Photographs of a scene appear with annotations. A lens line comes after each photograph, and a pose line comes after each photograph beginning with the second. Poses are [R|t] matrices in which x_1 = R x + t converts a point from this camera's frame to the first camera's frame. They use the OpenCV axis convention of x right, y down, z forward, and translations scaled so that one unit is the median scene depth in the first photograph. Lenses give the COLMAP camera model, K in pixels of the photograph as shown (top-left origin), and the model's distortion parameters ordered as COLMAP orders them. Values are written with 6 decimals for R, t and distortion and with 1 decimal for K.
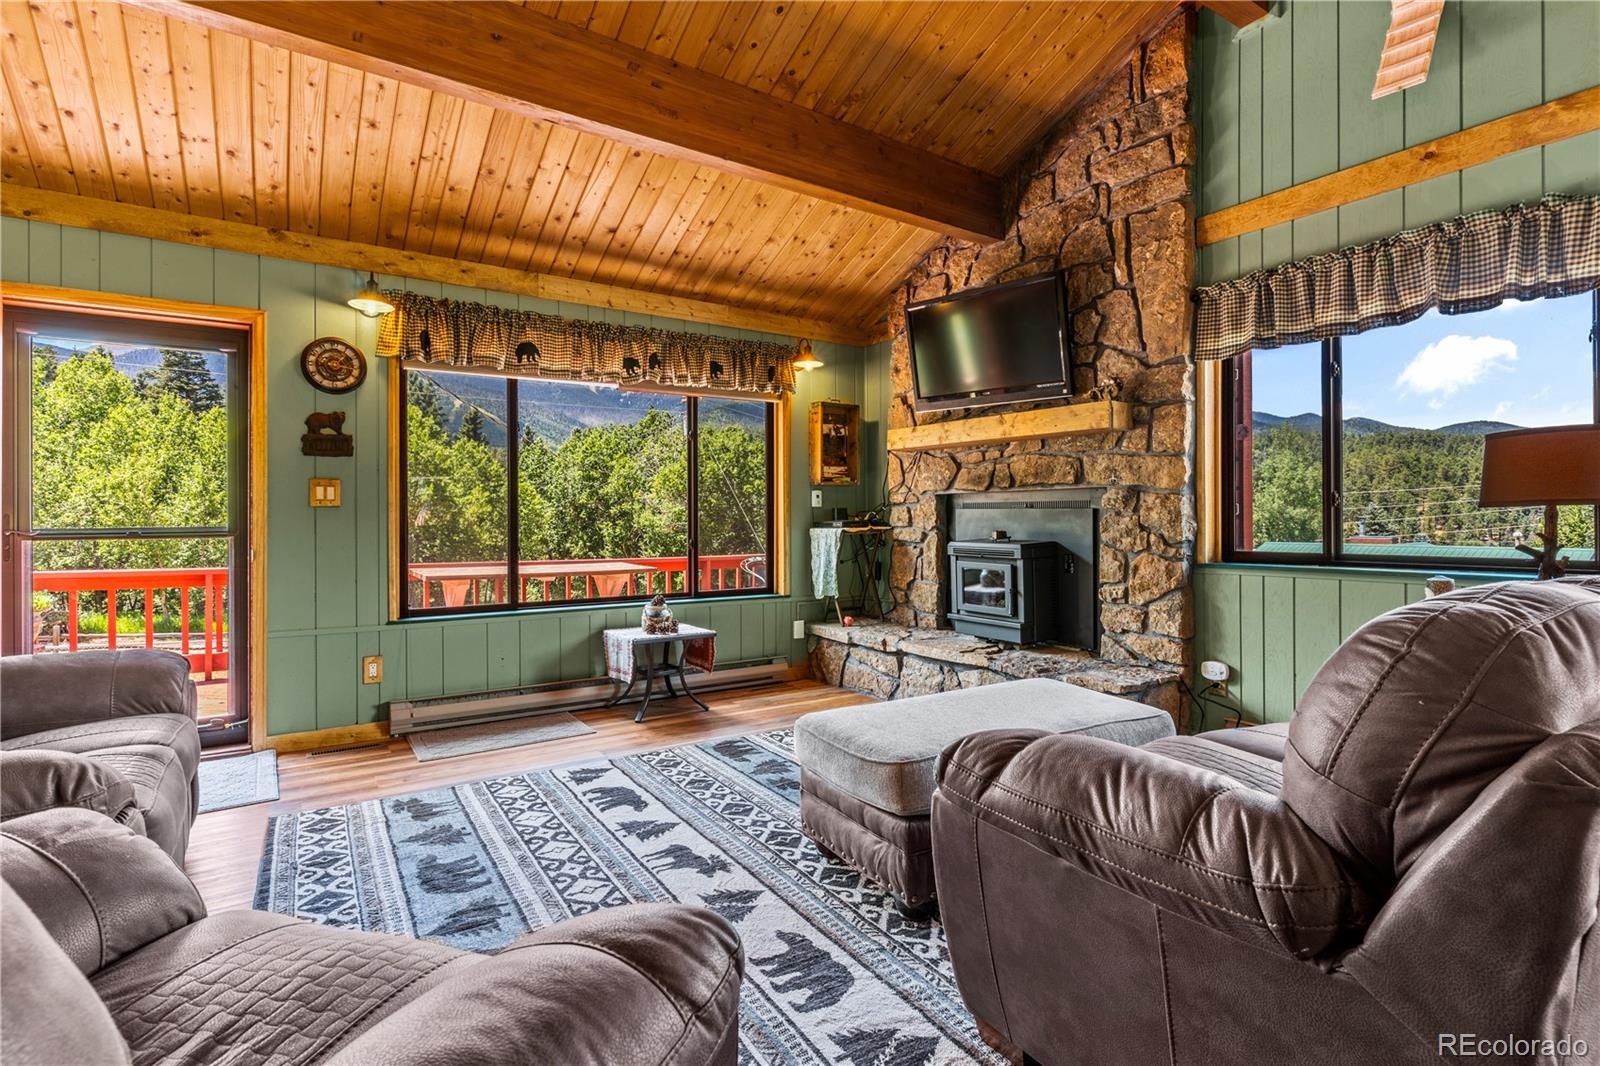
lens RADIAL K [[784.2, 0, 799.3], [0, 784.2, 518.5], [0, 0, 1]] dist [0.000261, -0.000218]
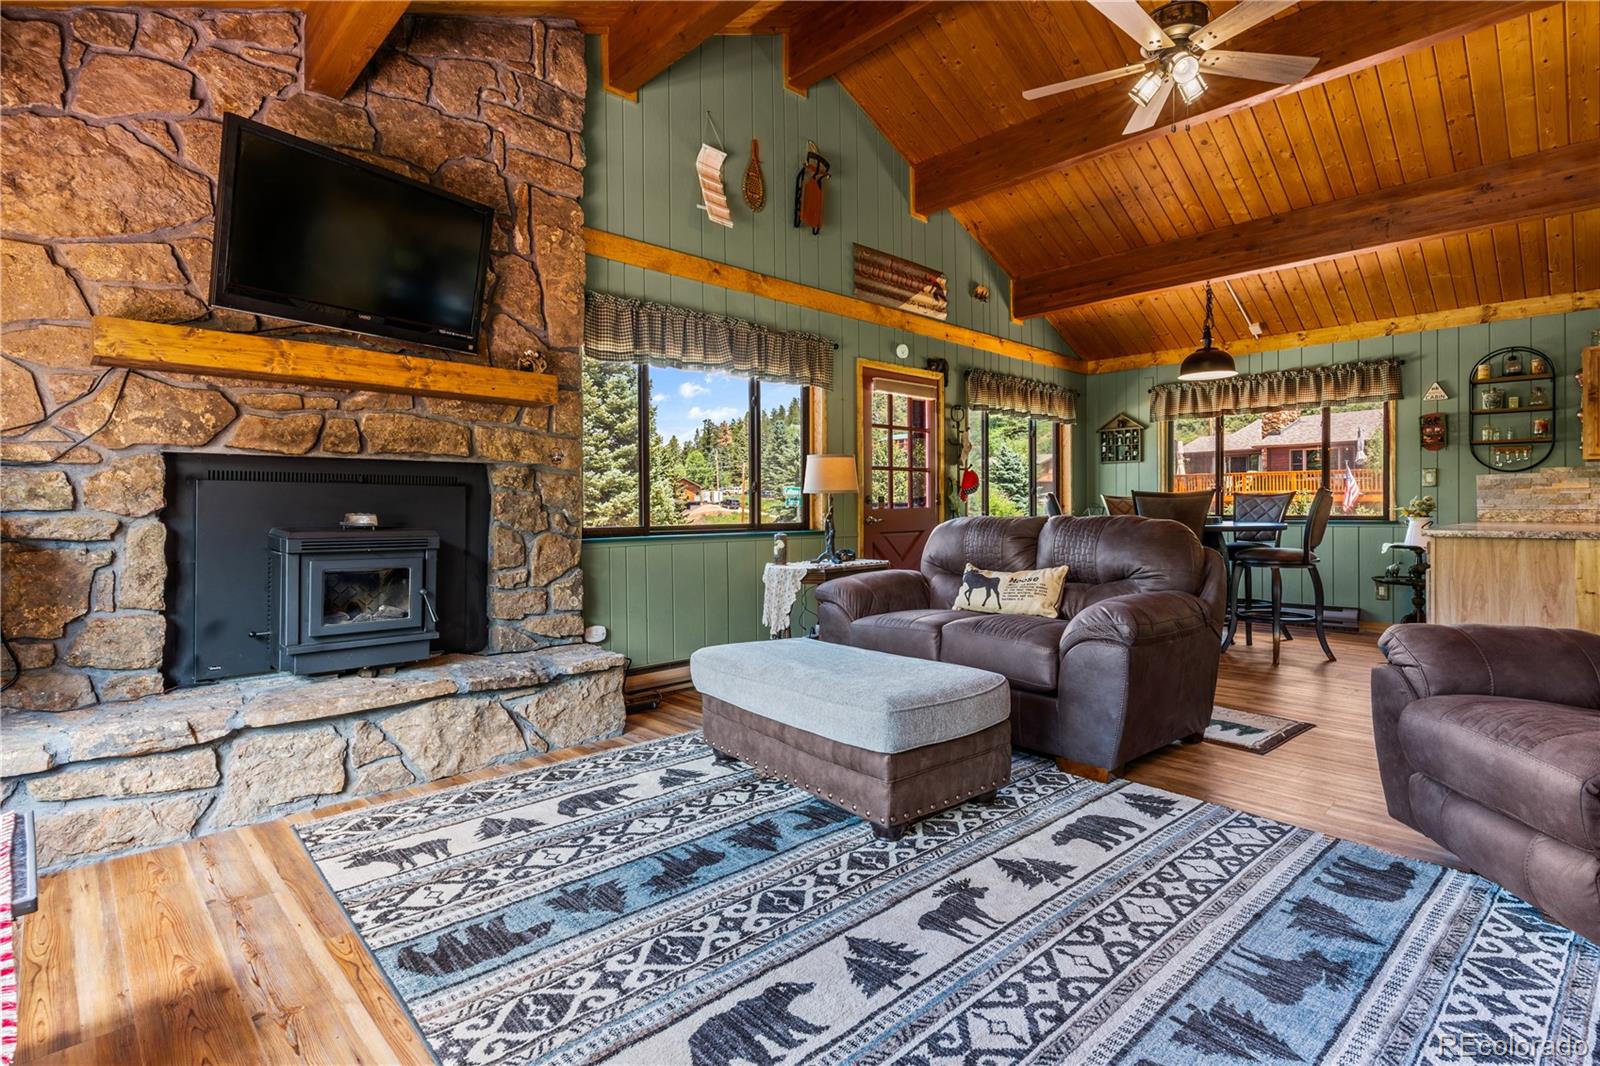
lens RADIAL K [[778.5, 0, 803.6], [0, 778.5, 507.7], [0, 0, 1]] dist [0.000961, -0.000178]
pose [[-0.178449, 0.004815, 0.983937, -0.861214], [0.005209, 0.999979, -0.003949, 0.025443], [-0.983935, 0.004421, -0.178471, 1.238003]]
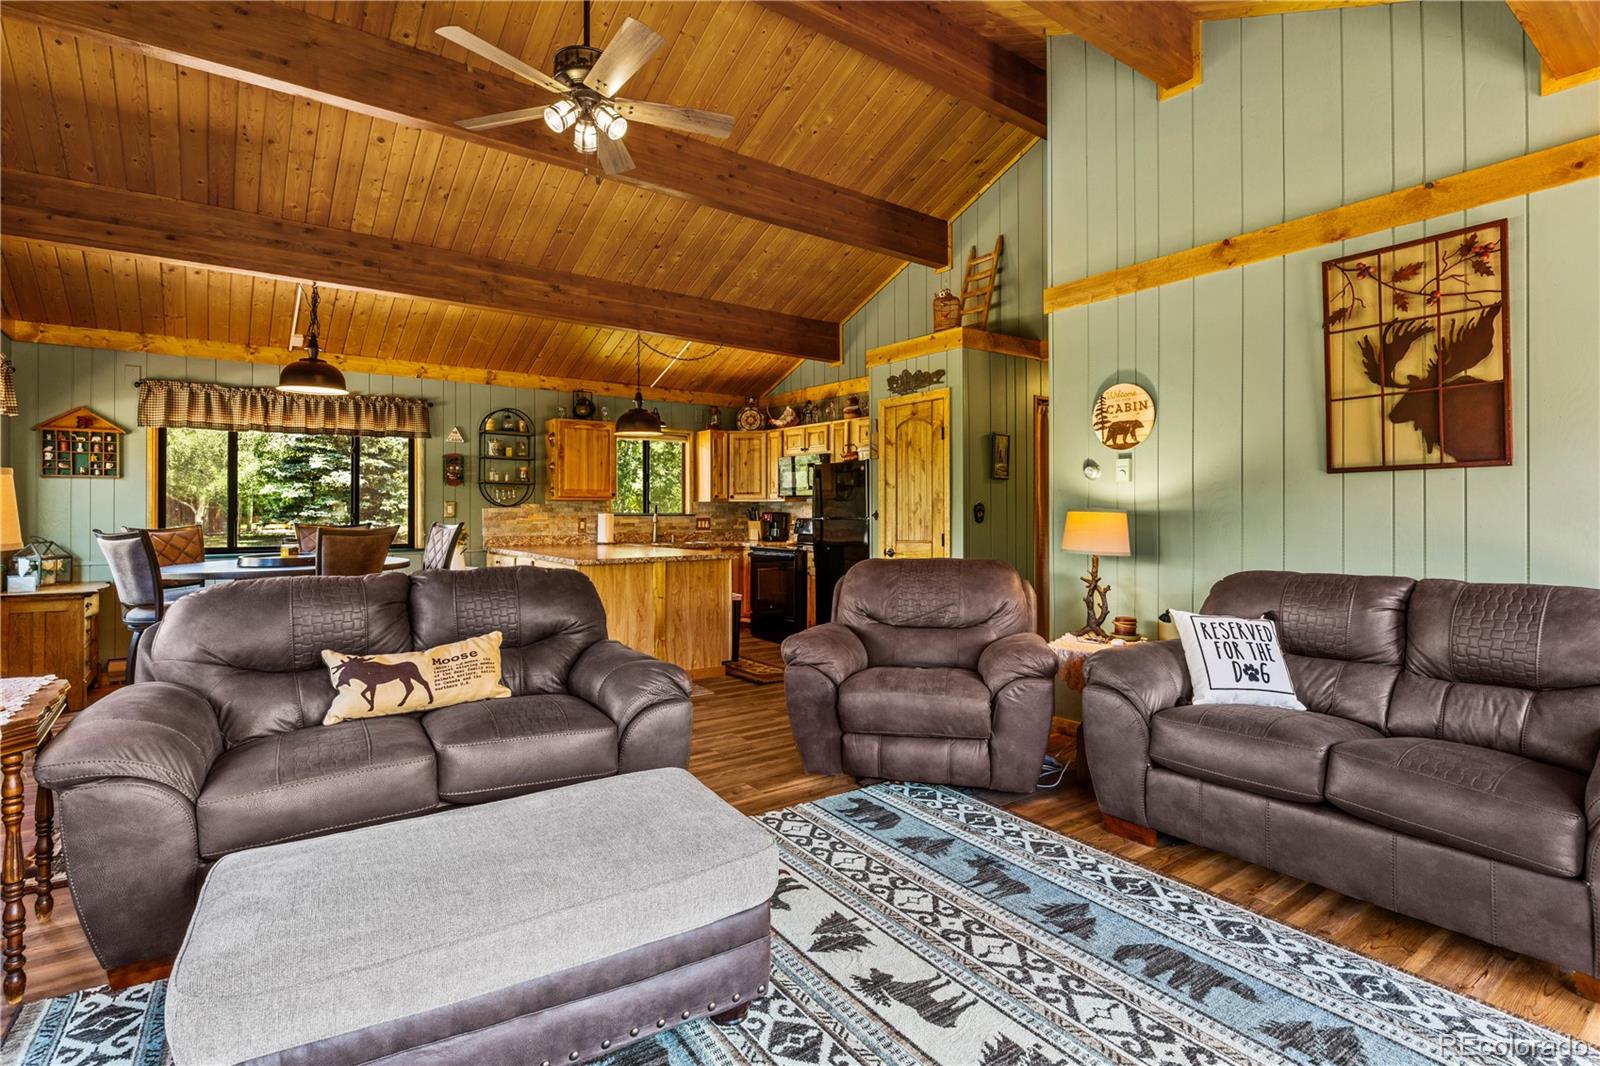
lens RADIAL K [[778.5, 0, 803.6], [0, 778.5, 507.7], [0, 0, 1]] dist [0.000961, -0.000178]
pose [[-0.998578, 0.006111, -0.052968, 0.006035], [0.006398, 0.999966, -0.005253, -0.045854], [0.052934, -0.005584, -0.998582, 1.693800]]
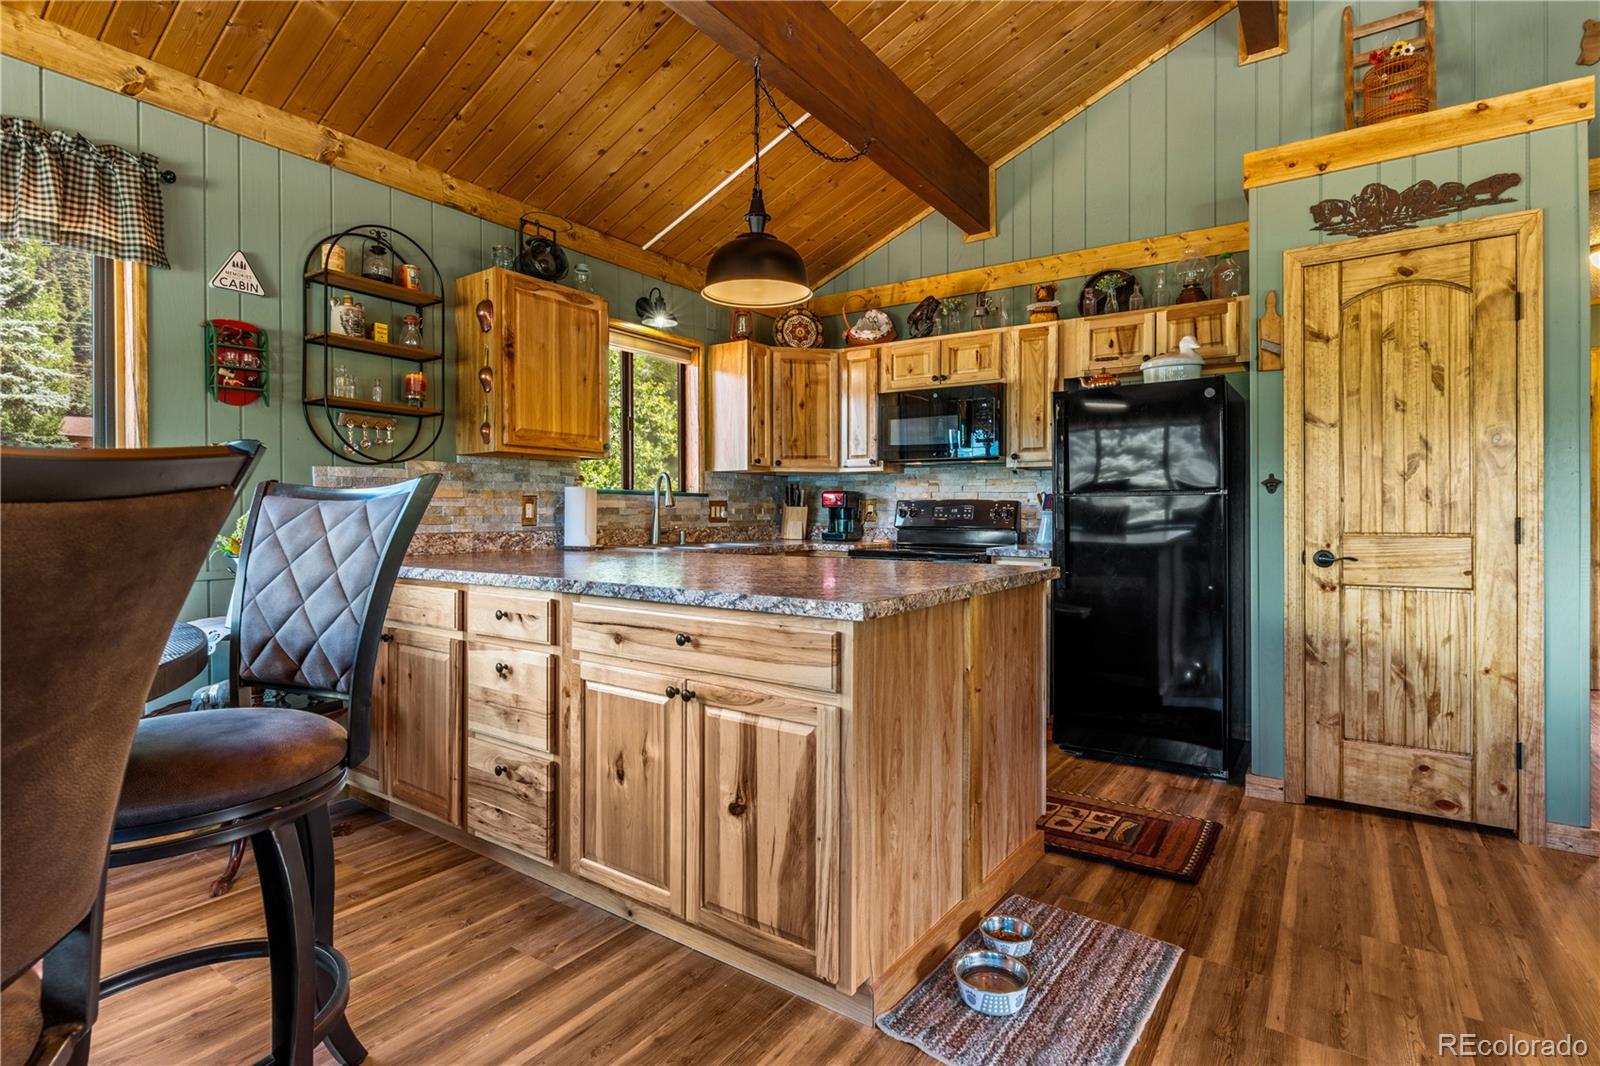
lens RADIAL K [[784.2, 0, 799.3], [0, 784.2, 518.5], [0, 0, 1]] dist [0.000261, -0.000218]
pose [[-0.928907, 0.008425, -0.370216, 0.736461], [0.005474, 0.999944, 0.009021, 0.001913], [0.370271, 0.006353, -0.928902, 0.242606]]
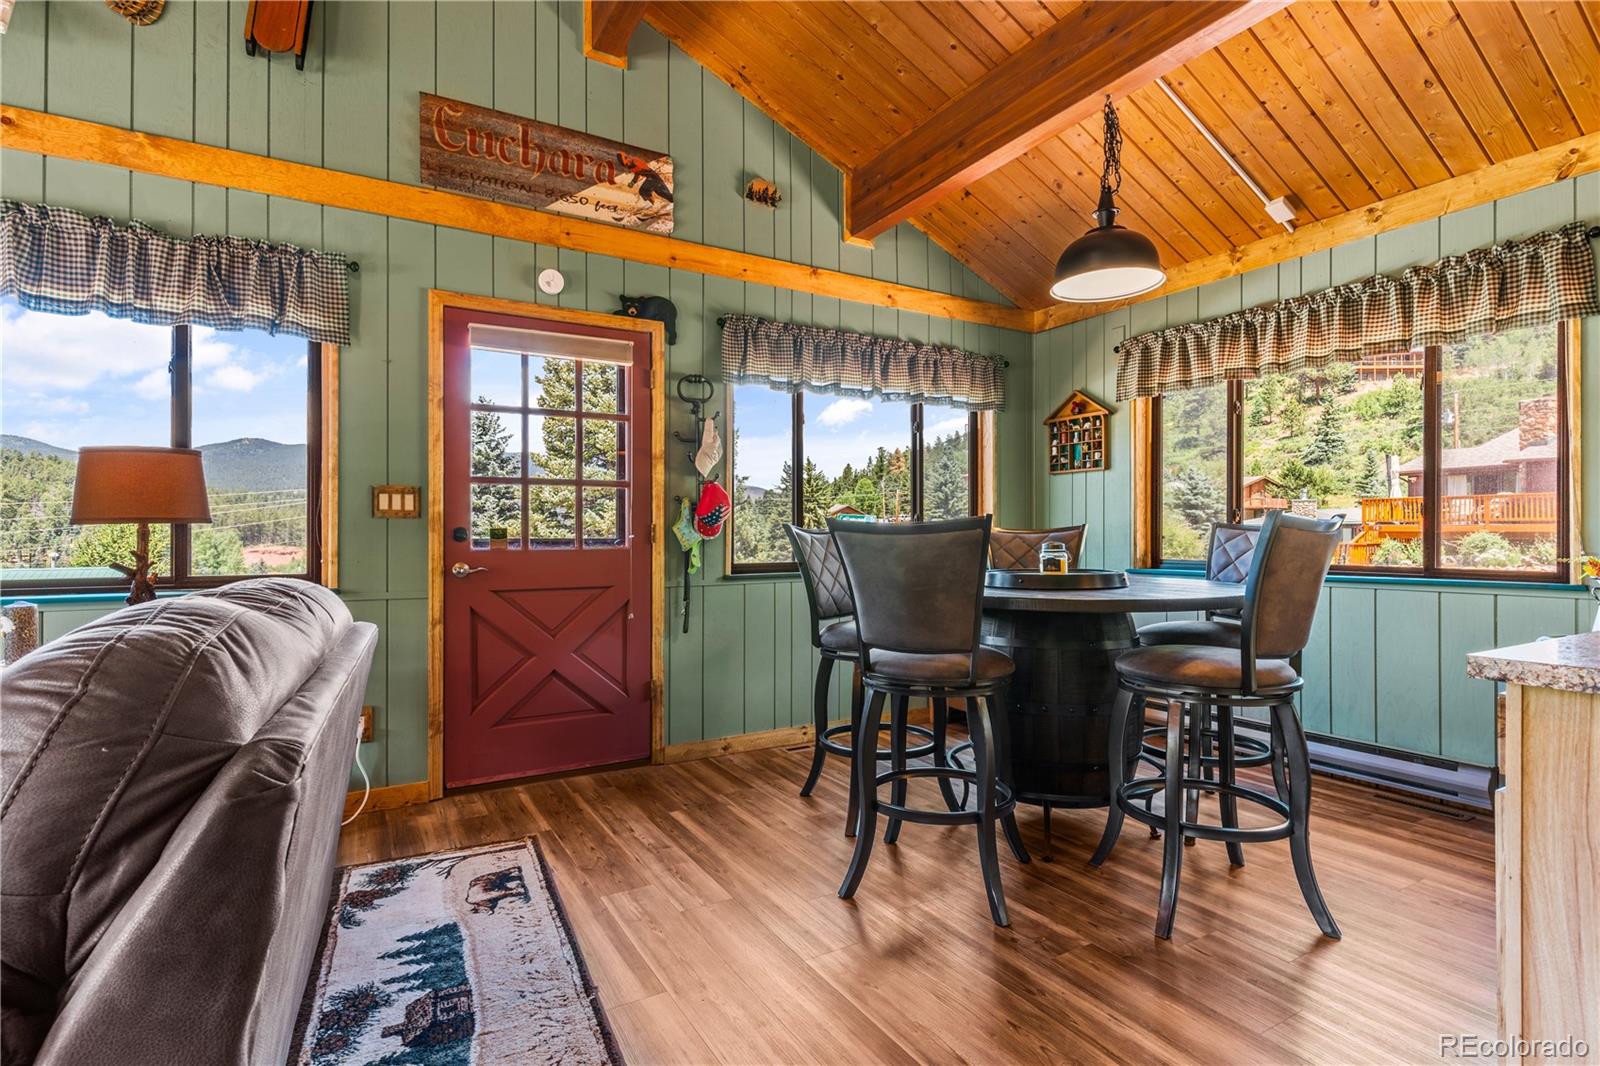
lens RADIAL K [[776.3, 0, 795.4], [0, 776.3, 527.6], [0, 0, 1]] dist [0.000406, -0.000256]
pose [[0.060150, 0.014701, 0.998081, 0.000334], [0.000083, 0.999891, -0.014732, 0.003249], [-0.998189, 0.000969, 0.060143, 0.082390]]
